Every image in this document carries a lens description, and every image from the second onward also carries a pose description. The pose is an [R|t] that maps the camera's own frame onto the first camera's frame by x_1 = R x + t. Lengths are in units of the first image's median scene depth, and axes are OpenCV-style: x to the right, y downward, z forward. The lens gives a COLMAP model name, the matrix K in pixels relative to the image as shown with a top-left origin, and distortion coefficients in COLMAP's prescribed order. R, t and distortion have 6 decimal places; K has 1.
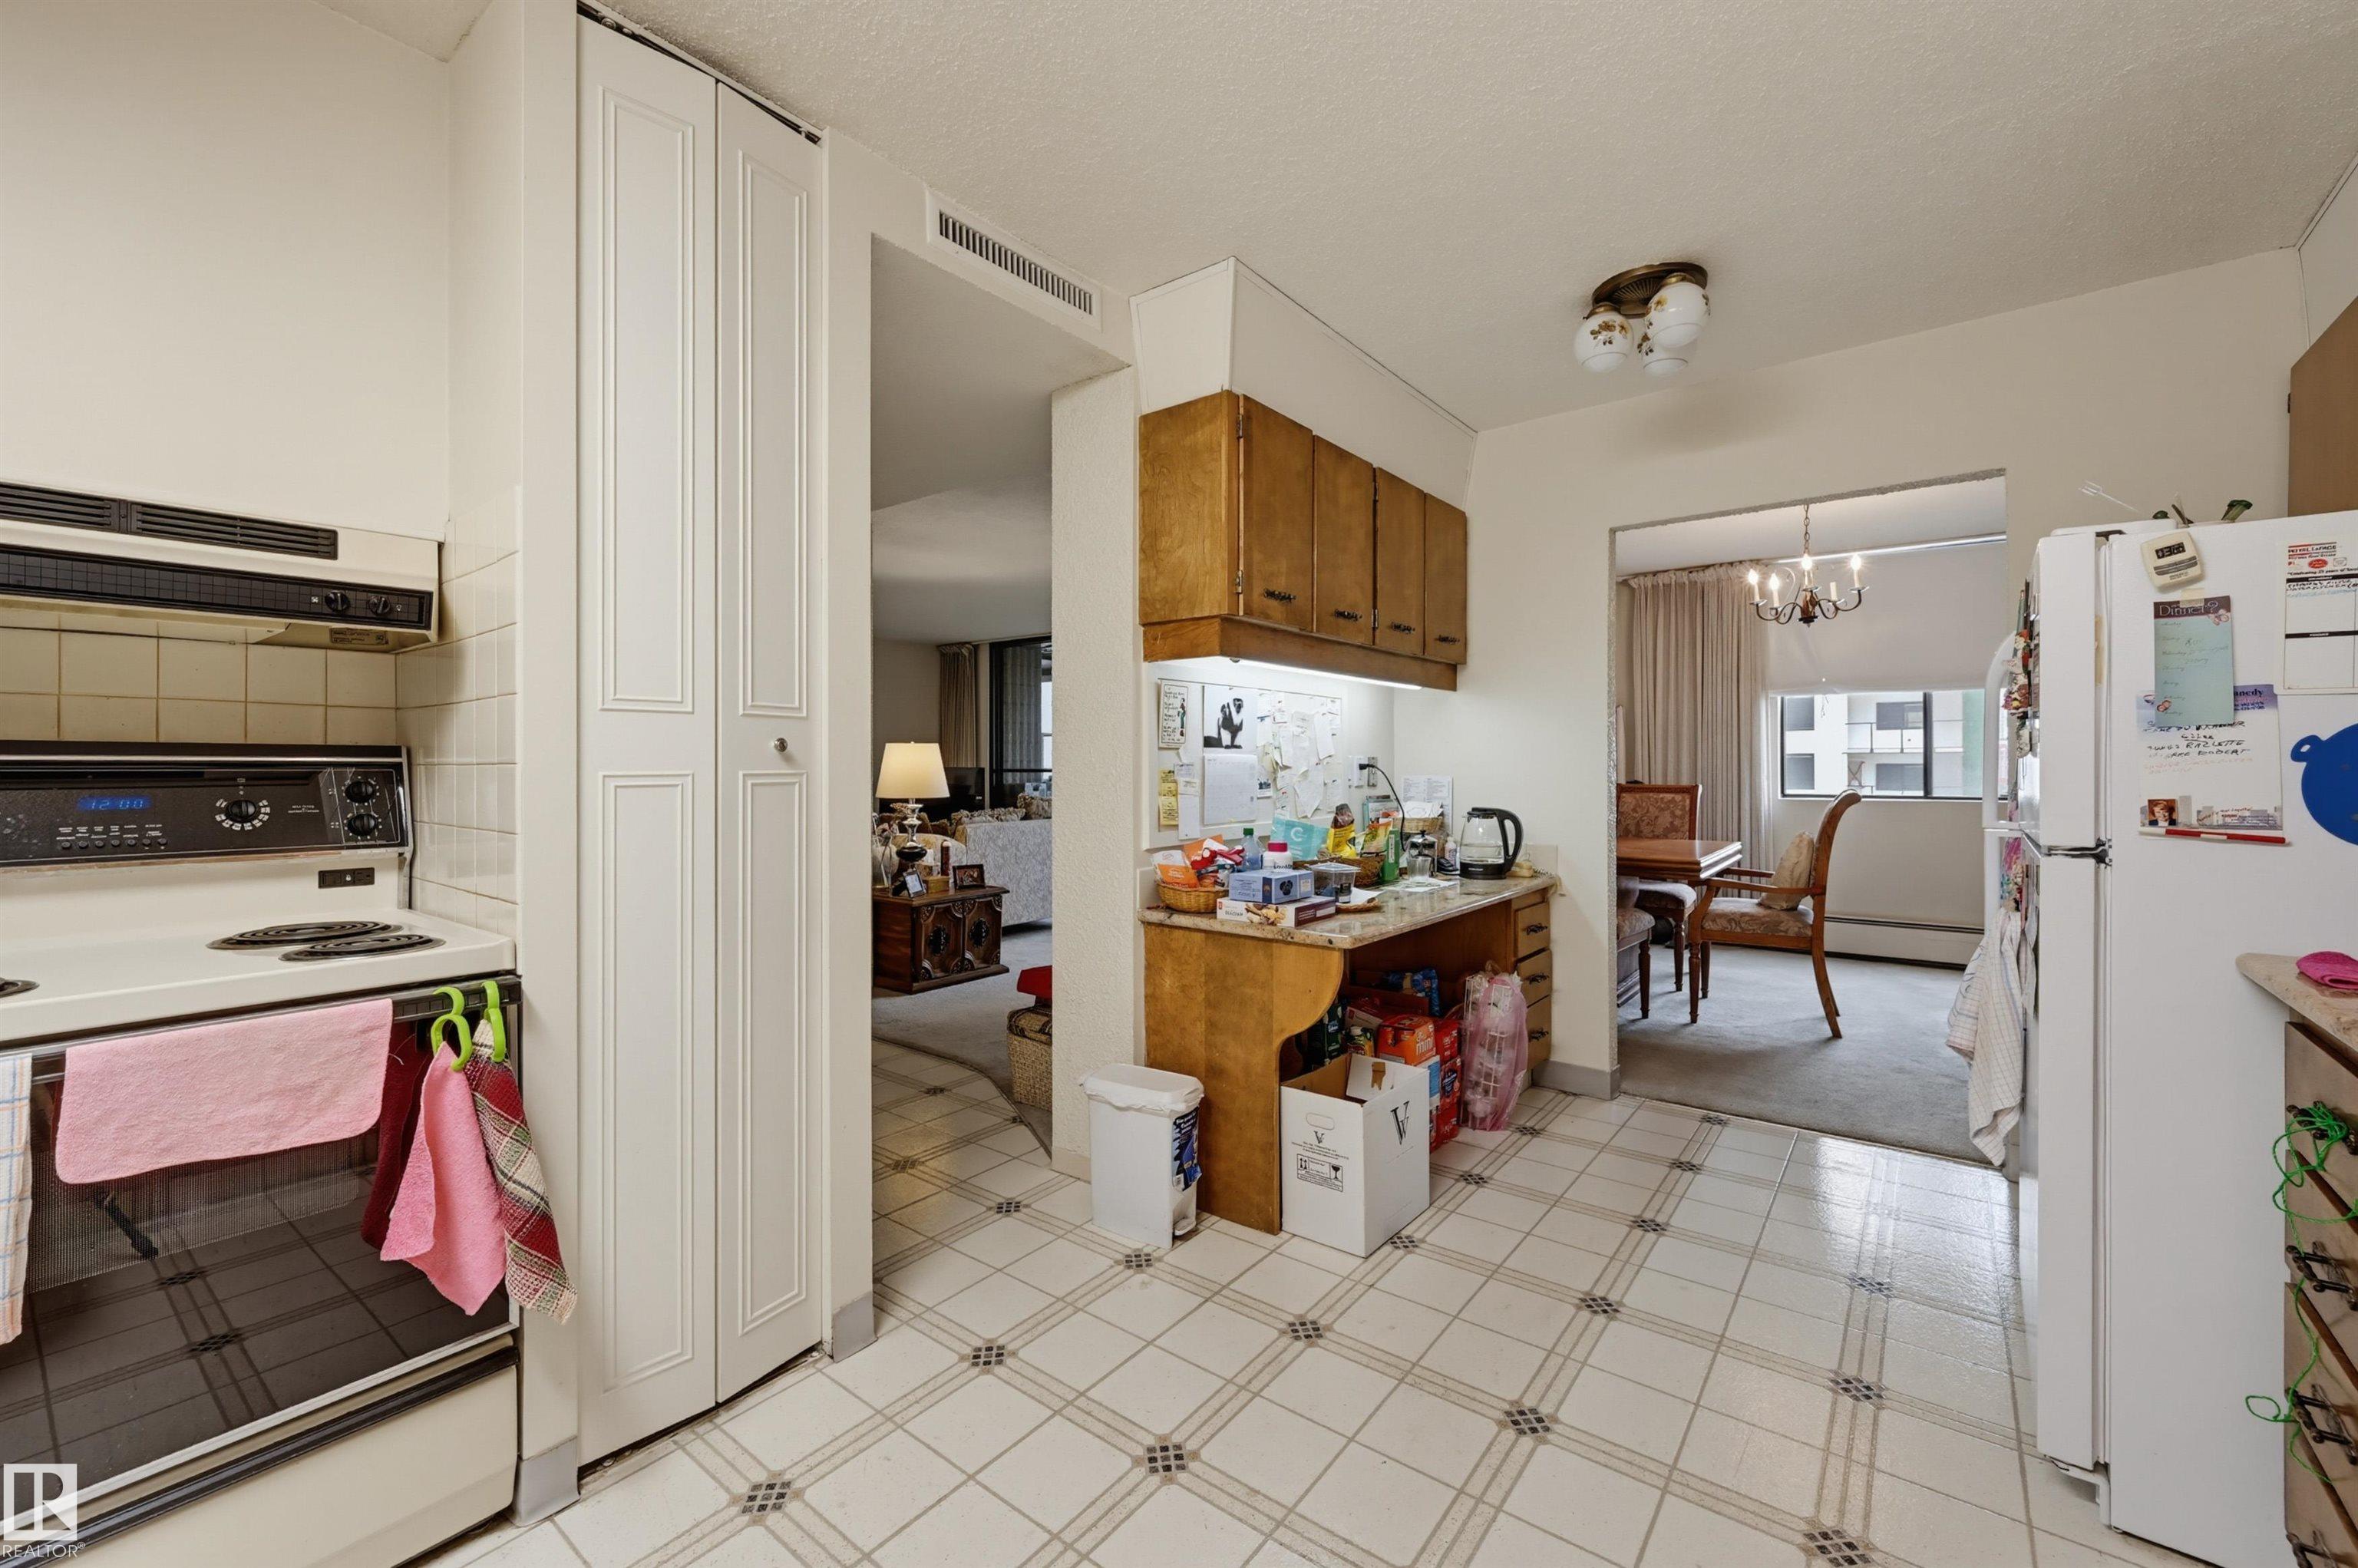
lens RADIAL K [[982.7, 0, 1186.1], [0, 982.7, 794.0], [0, 0, 1]] dist [0.001384, 0.000171]
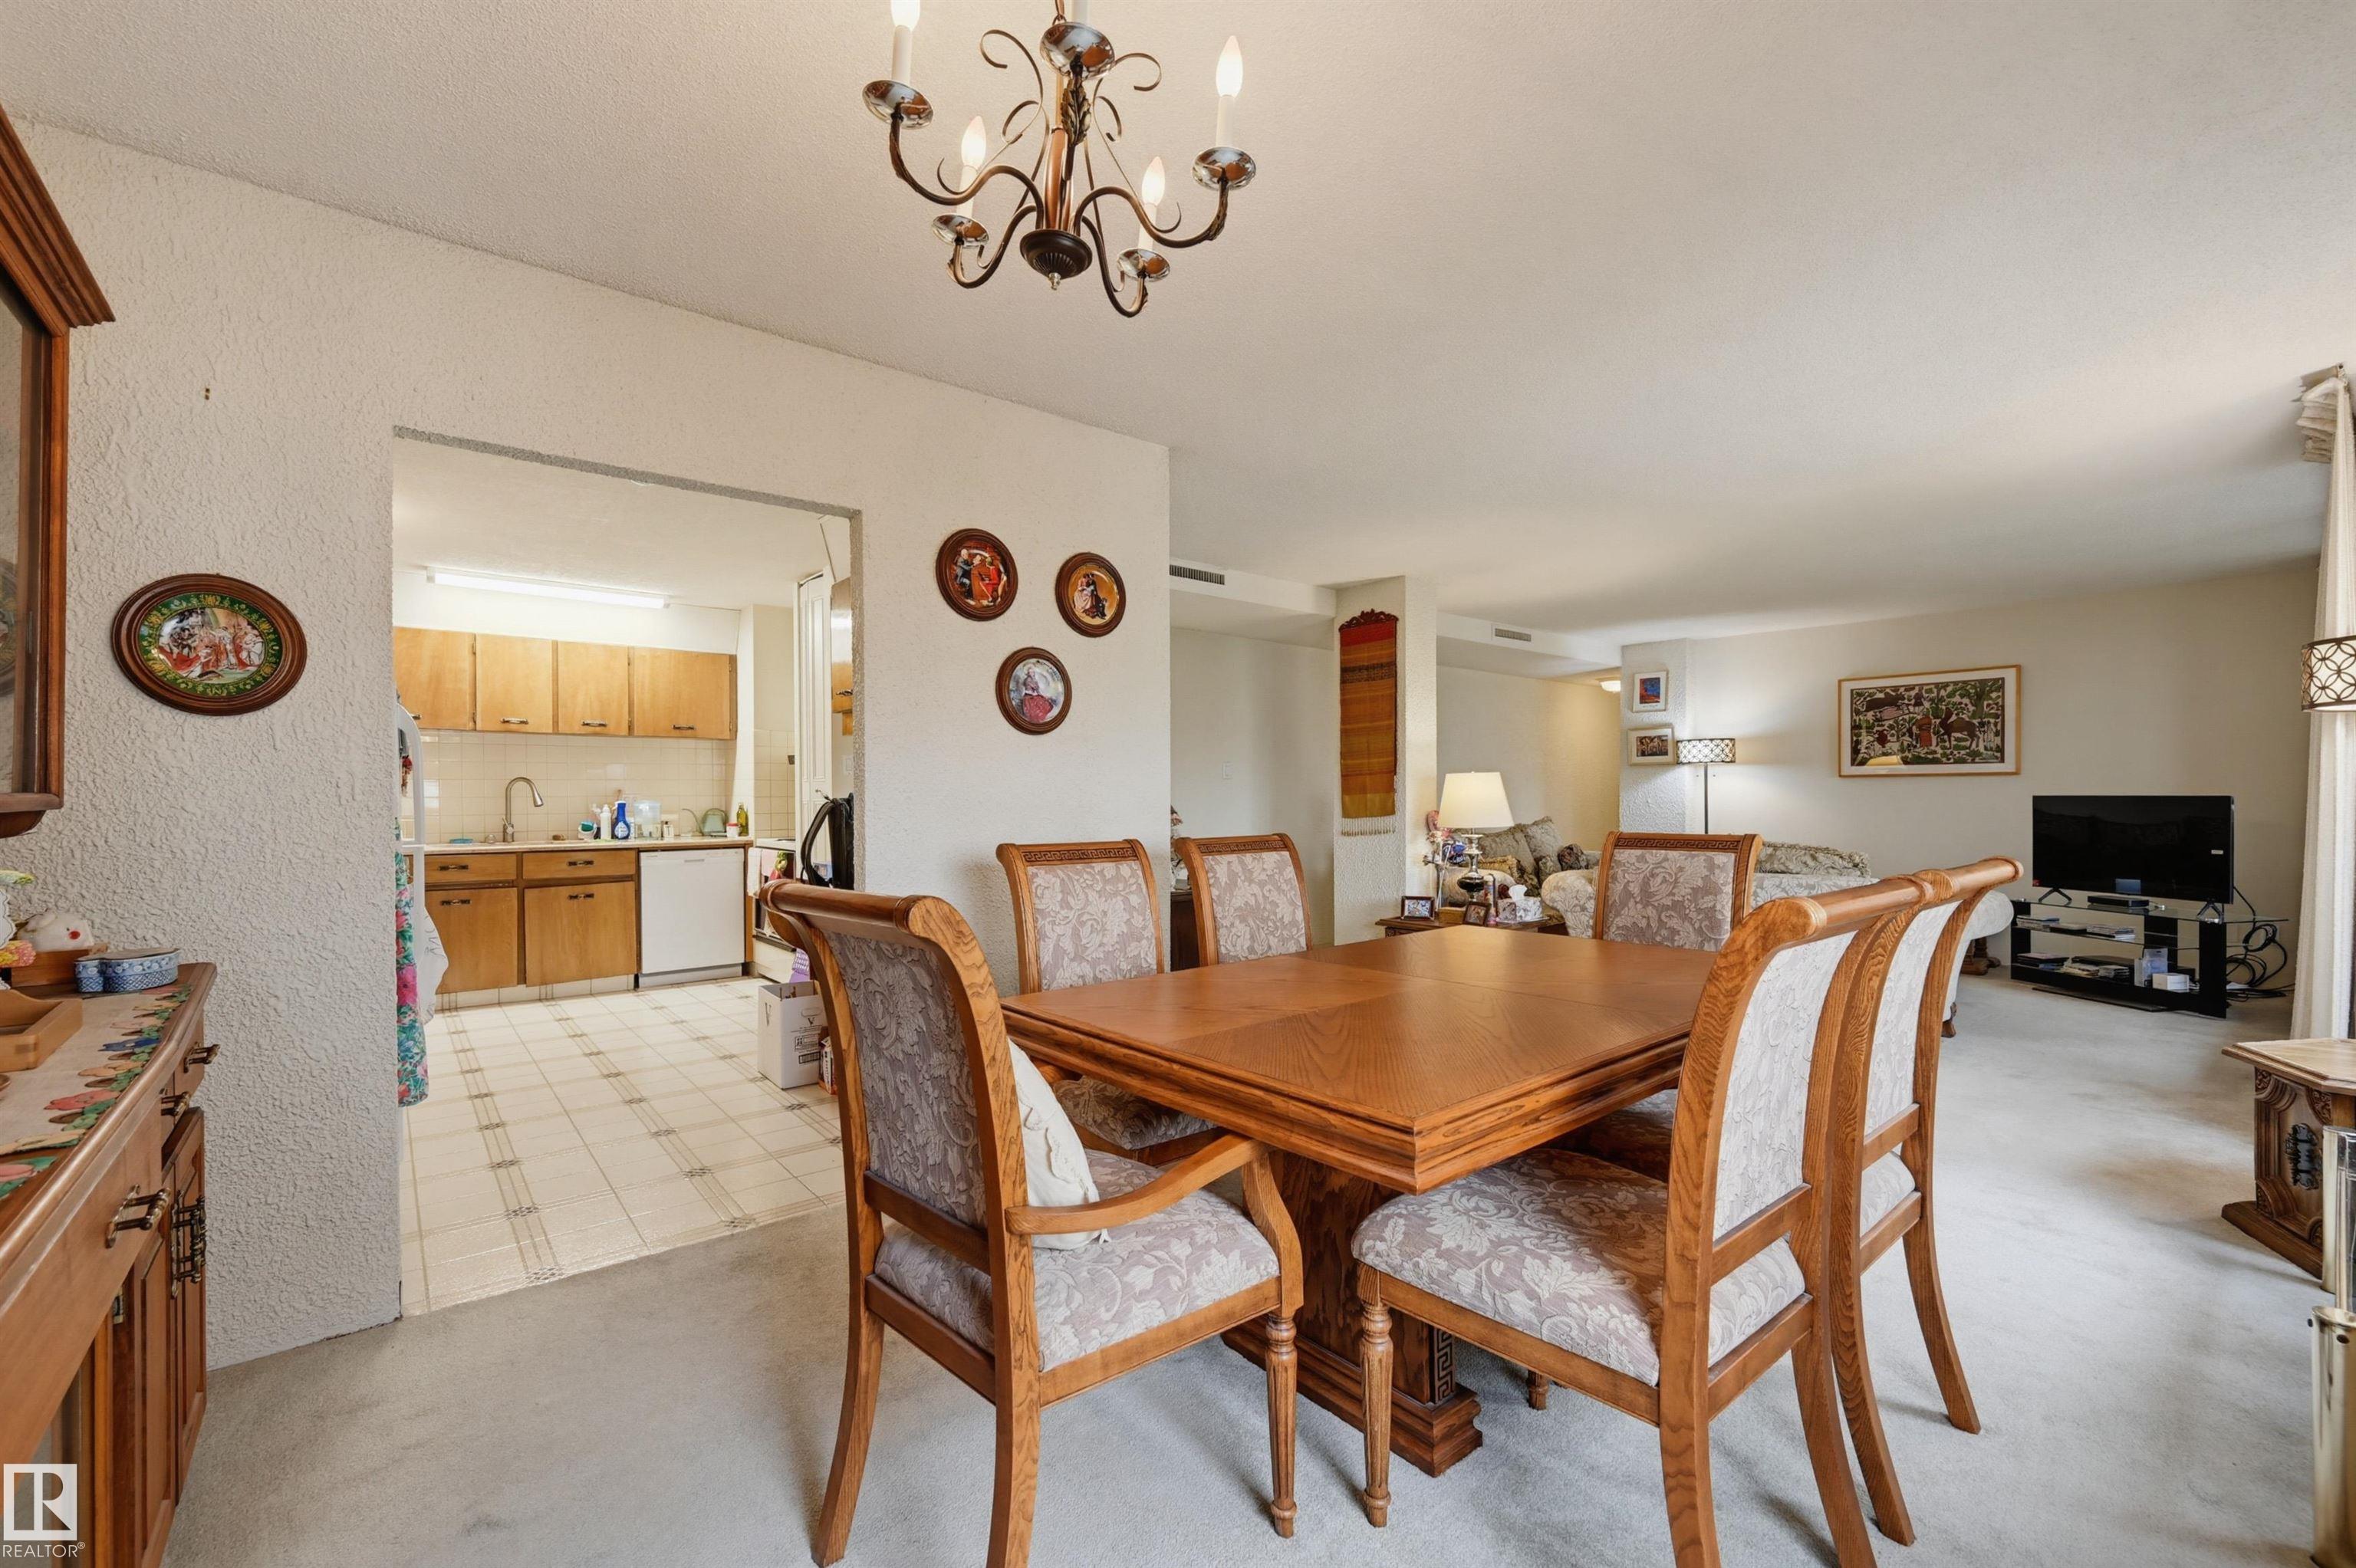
lens RADIAL K [[981.8, 0, 1185.1], [0, 981.8, 794.0], [0, 0, 1]] dist [0.001384, 0.000171]
pose [[-0.215792, 0.005505, -0.976424, 1.614134], [-0.021945, 0.999704, 0.010487, -0.073294], [0.976193, 0.023691, -0.215608, 1.915436]]
